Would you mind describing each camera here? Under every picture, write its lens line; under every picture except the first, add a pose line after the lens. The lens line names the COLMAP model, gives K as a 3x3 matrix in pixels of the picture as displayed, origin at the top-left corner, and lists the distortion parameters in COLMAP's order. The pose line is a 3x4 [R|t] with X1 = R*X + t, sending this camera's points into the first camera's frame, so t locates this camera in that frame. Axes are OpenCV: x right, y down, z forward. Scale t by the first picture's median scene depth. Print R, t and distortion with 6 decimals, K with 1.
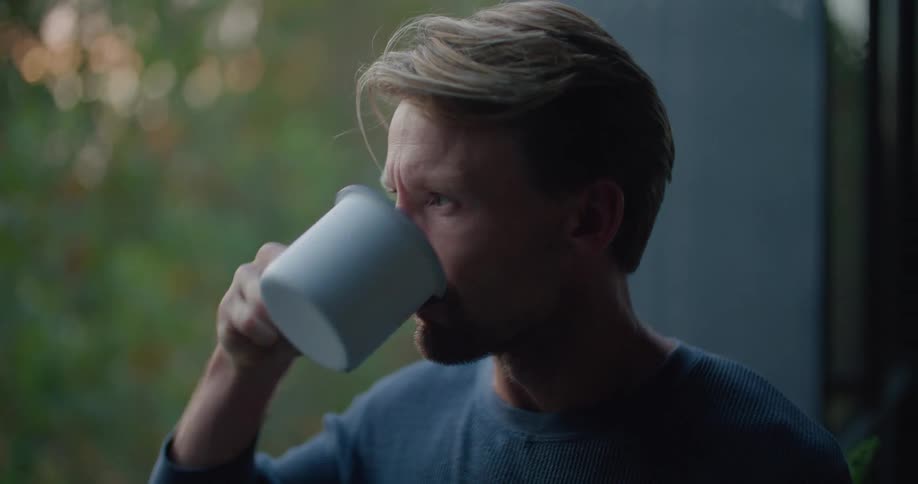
lens RADIAL K [[1351.6, 0, 459.0], [0, 1351.6, 242.0], [0, 0, 1]] dist [-0.196003, 0.498574]
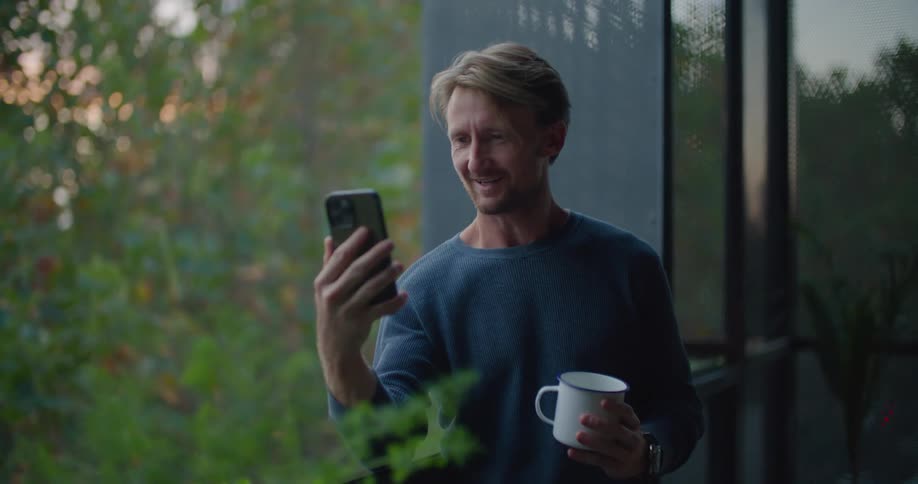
lens RADIAL K [[1351.6, 0, 459.0], [0, 1351.6, 242.0], [0, 0, 1]] dist [-0.196003, 0.498574]
pose [[0.997827, 0.018145, 0.063344, -0.110457], [-0.016045, 0.999310, -0.033496, 0.130057], [-0.063908, 0.032407, 0.997429, -0.714336]]
